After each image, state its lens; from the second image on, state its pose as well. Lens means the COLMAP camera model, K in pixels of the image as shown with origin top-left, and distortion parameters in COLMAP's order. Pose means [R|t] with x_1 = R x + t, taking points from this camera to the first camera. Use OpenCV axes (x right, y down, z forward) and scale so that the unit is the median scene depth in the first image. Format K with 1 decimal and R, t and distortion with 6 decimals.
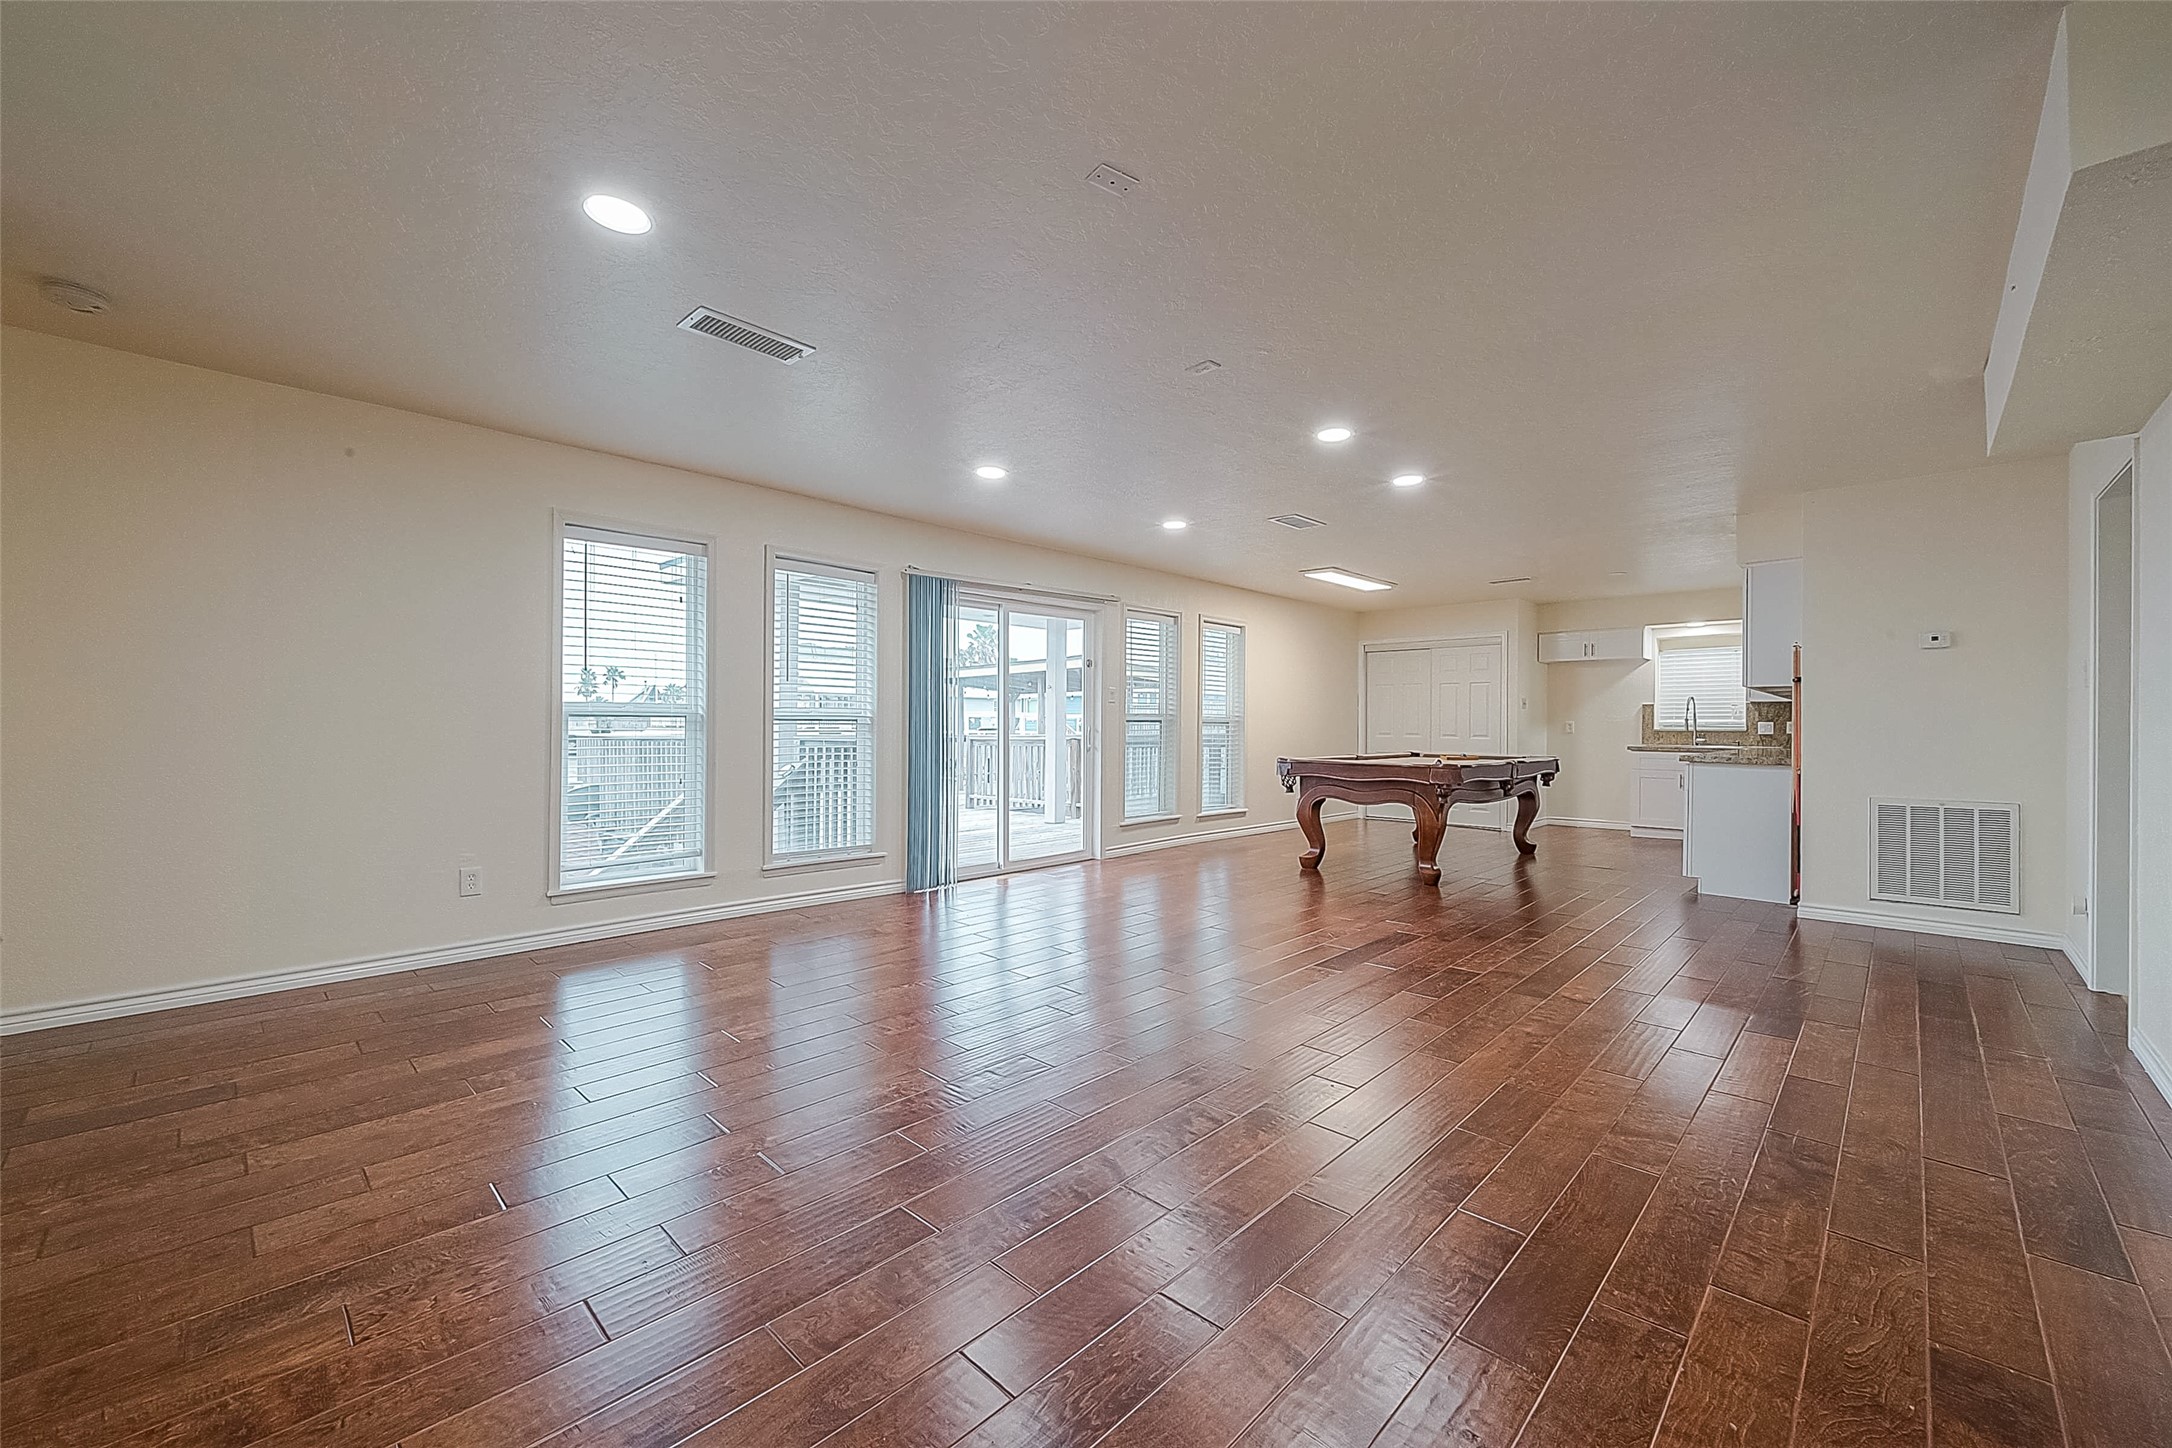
lens RADIAL K [[855.5, 0, 1087.7], [0, 855.5, 721.5], [0, 0, 1]] dist [0.000070, -0.000249]
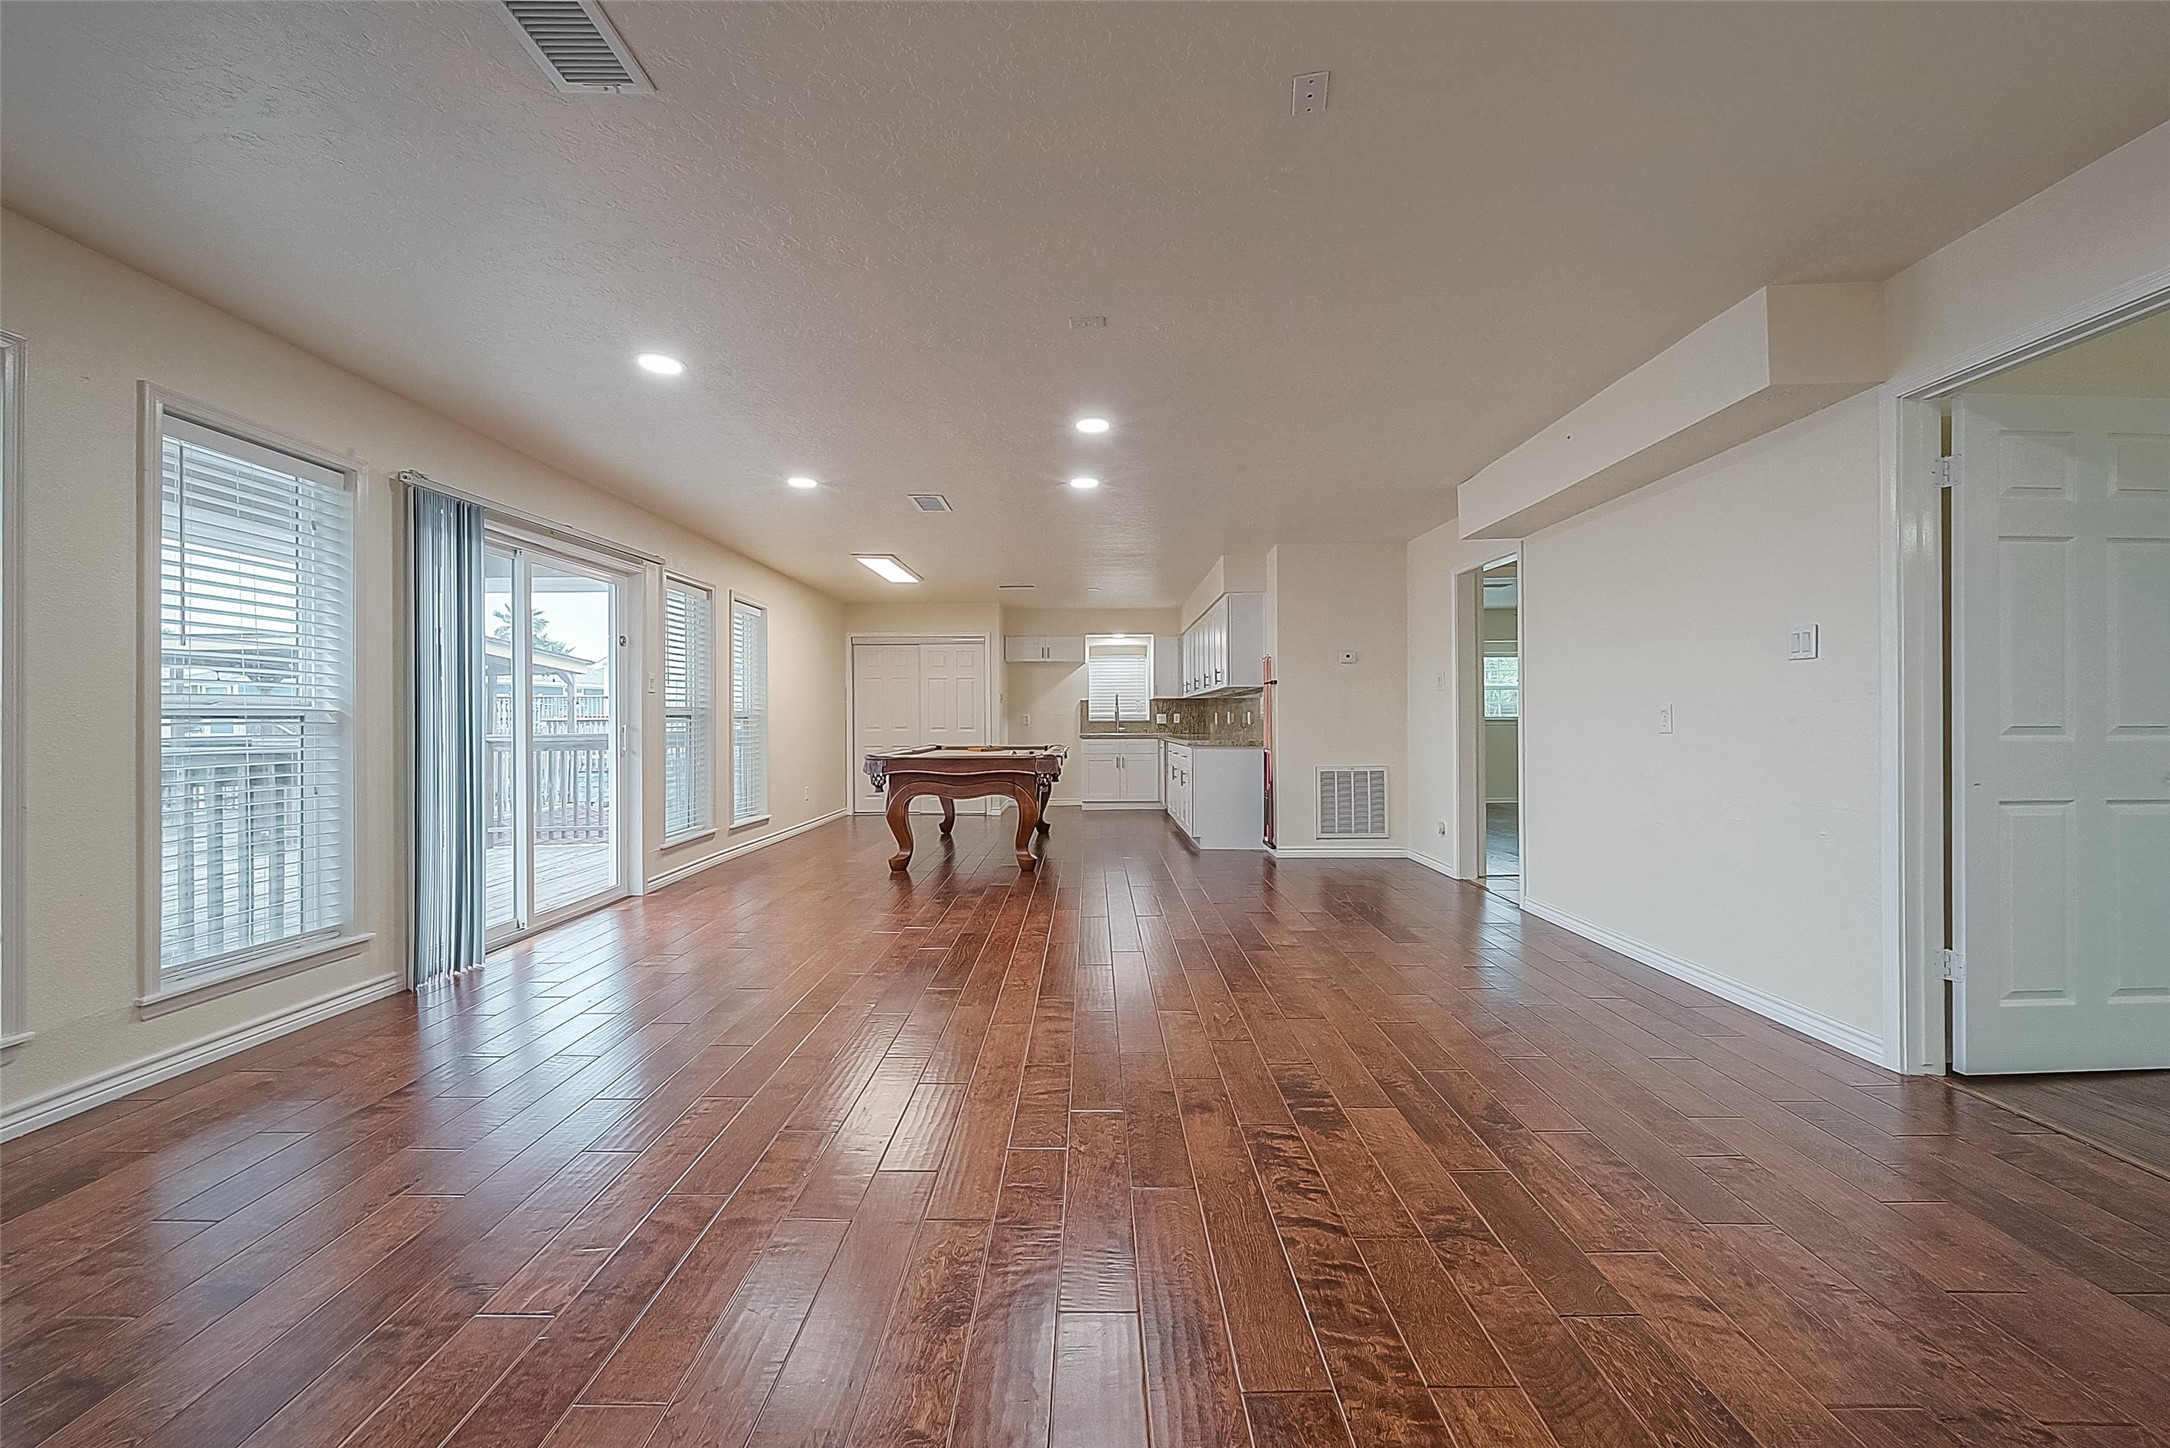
lens RADIAL K [[854.7, 0, 1084.3], [0, 854.7, 714.9], [0, 0, 1]] dist [0.000070, -0.000249]
pose [[0.722243, -0.004922, 0.691622, -0.215380], [0.005470, 0.999984, 0.001405, -0.000824], [-0.691618, 0.002768, 0.722258, 0.153254]]
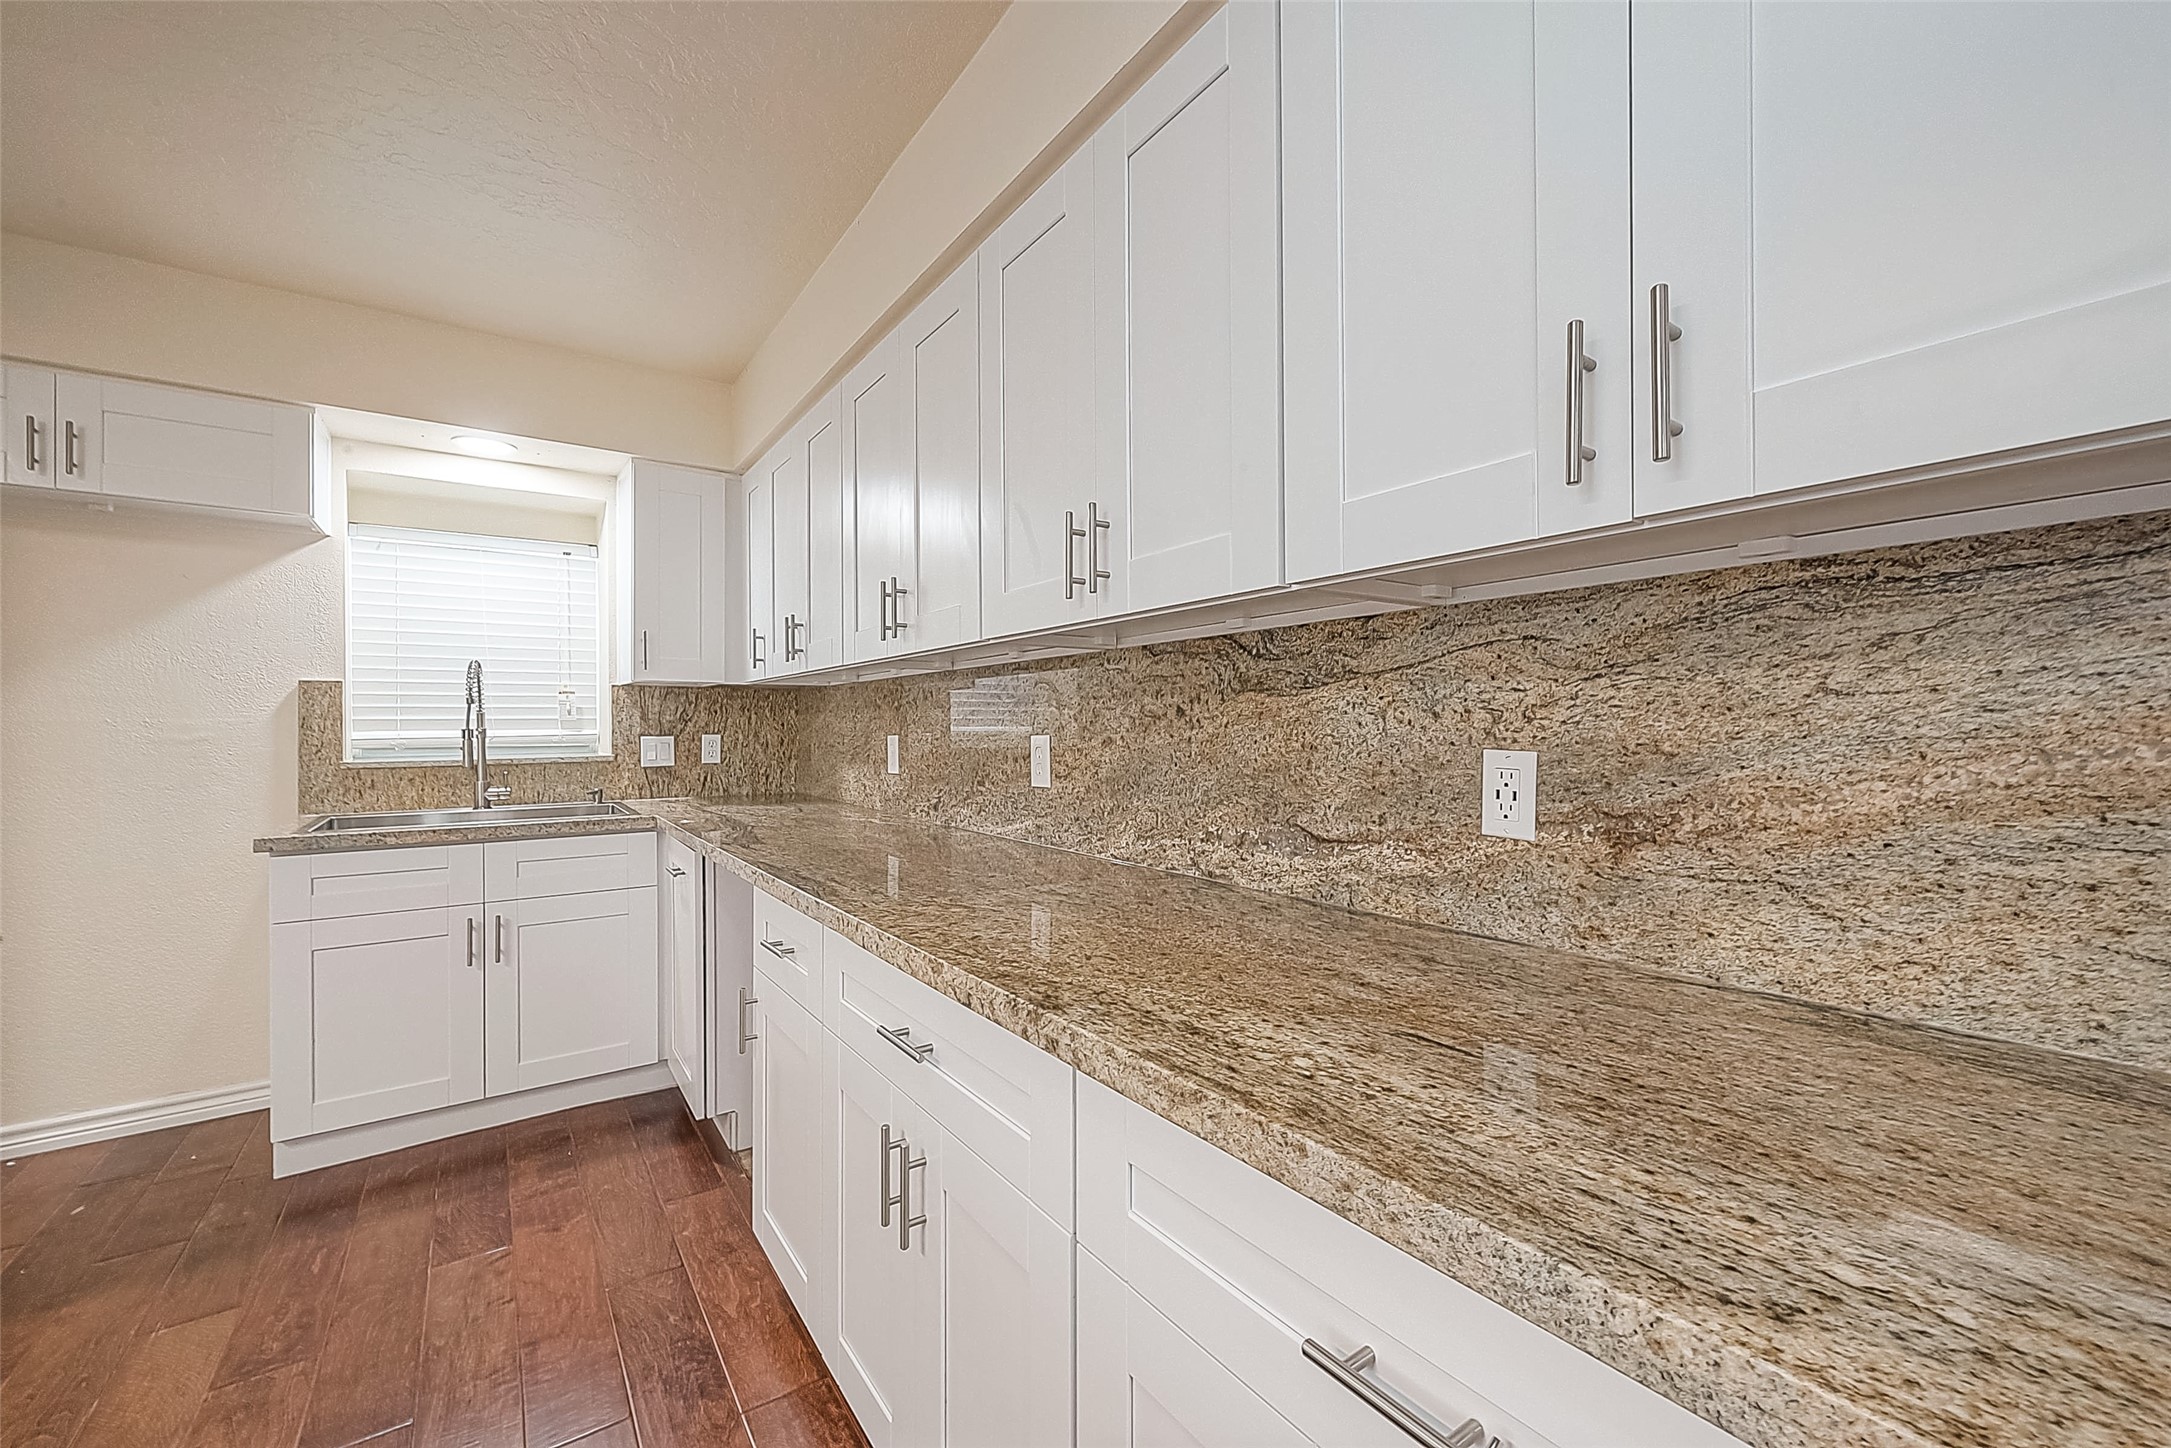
lens RADIAL K [[855.1, 0, 1090.0], [0, 855.1, 727.5], [0, 0, 1]] dist [0.000070, -0.000249]
pose [[0.183918, -0.009693, 0.982894, 0.484731], [0.001277, 0.999953, 0.009623, -0.007566], [-0.982941, -0.000515, 0.183921, 0.805028]]
